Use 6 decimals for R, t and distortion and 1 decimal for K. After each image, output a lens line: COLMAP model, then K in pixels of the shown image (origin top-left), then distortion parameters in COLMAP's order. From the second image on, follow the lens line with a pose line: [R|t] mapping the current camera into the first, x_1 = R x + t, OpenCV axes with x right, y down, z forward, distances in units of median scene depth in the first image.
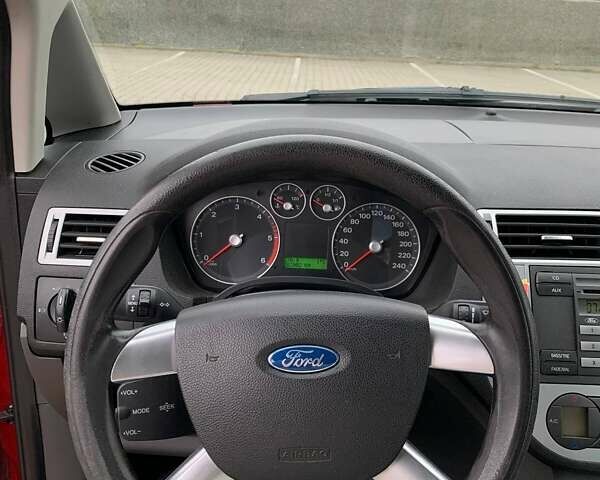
lens RADIAL K [[606.0, 0, 311.2], [0, 606.0, 241.2], [0, 0, 1]] dist [0.011693, -0.013552]
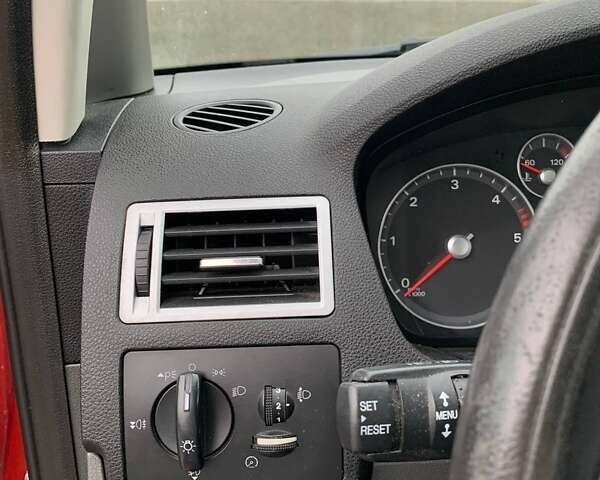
lens RADIAL K [[632.5, 0, 300.0], [0, 632.5, 253.1], [0, 0, 1]] dist [0.081459, -0.007823]
pose [[0.996298, -0.077319, 0.037588, -0.321268], [0.077812, 0.996898, -0.011836, 0.000059], [-0.036556, 0.014717, 0.999223, 0.497261]]
